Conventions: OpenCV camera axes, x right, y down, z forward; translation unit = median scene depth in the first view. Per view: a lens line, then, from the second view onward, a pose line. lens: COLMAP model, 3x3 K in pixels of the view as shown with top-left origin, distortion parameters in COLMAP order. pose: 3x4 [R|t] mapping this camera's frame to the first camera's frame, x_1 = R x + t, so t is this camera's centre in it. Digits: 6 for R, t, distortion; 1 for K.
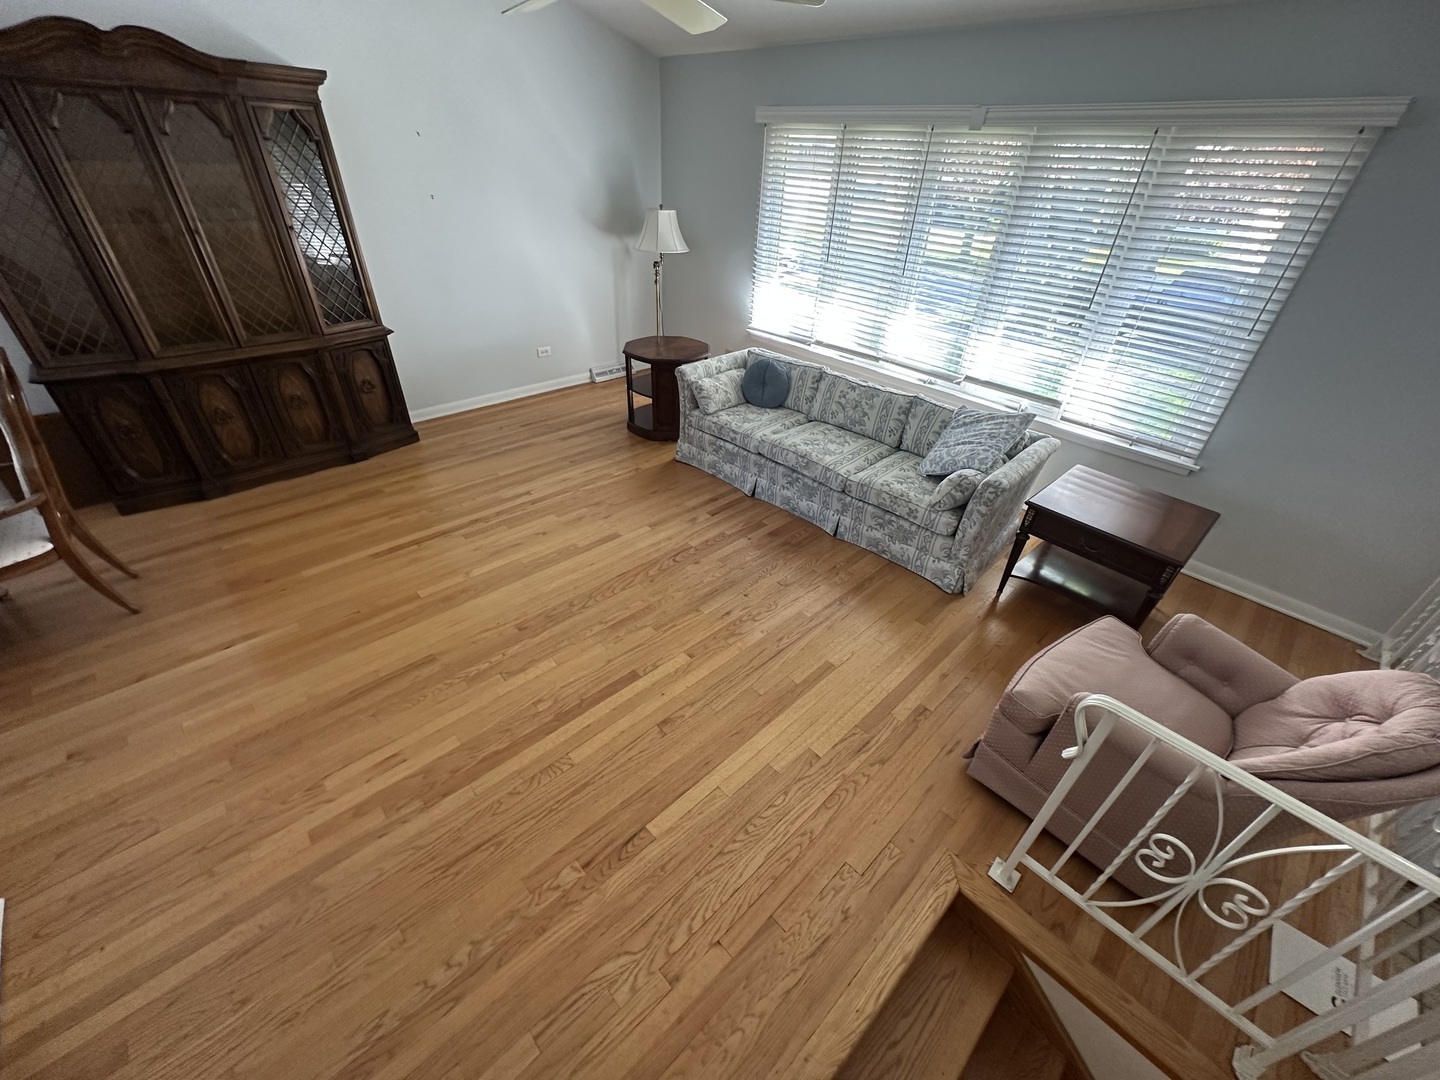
lens RADIAL K [[570.7, 0, 720.4], [0, 570.7, 542.4], [0, 0, 1]] dist [-0.000536, -0.000012]
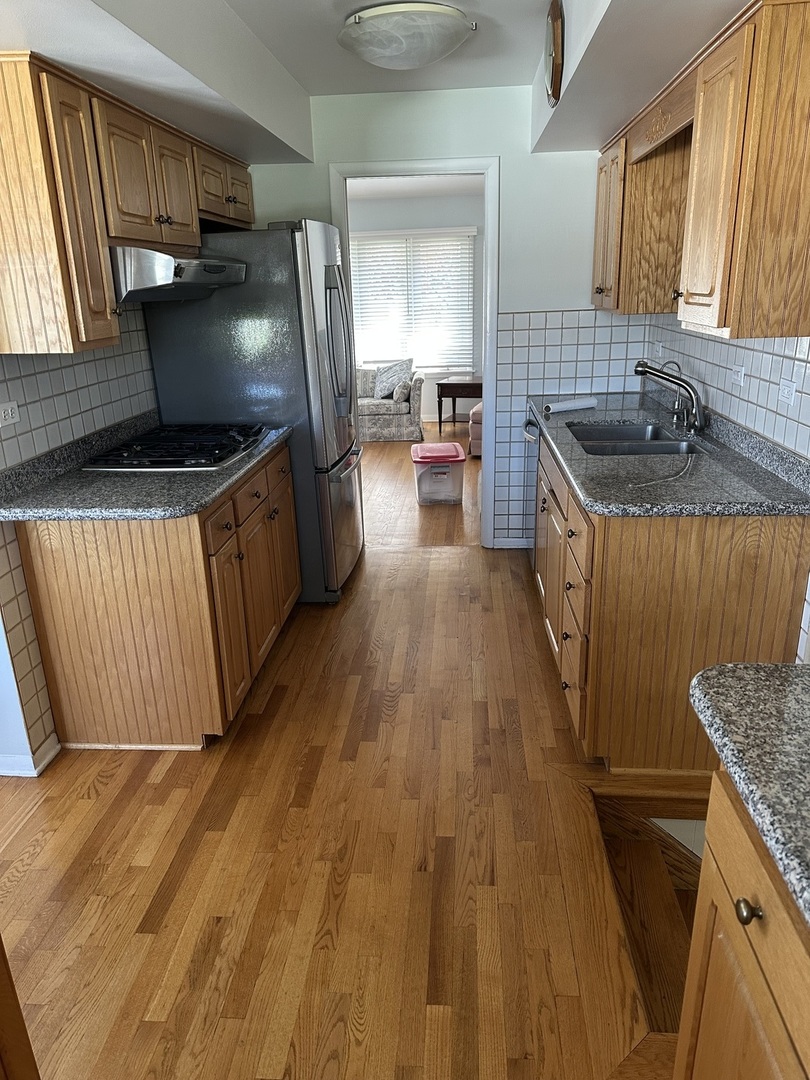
lens RADIAL K [[760.5, 0, 404.6], [0, 760.5, 539.9], [0, 0, 1]] dist [-0.002539, -0.000238]
pose [[0.746692, -0.273357, 0.606405, -1.382022], [0.425781, 0.896833, -0.120004, 0.710453], [-0.511040, 0.347802, 0.786048, -0.996691]]
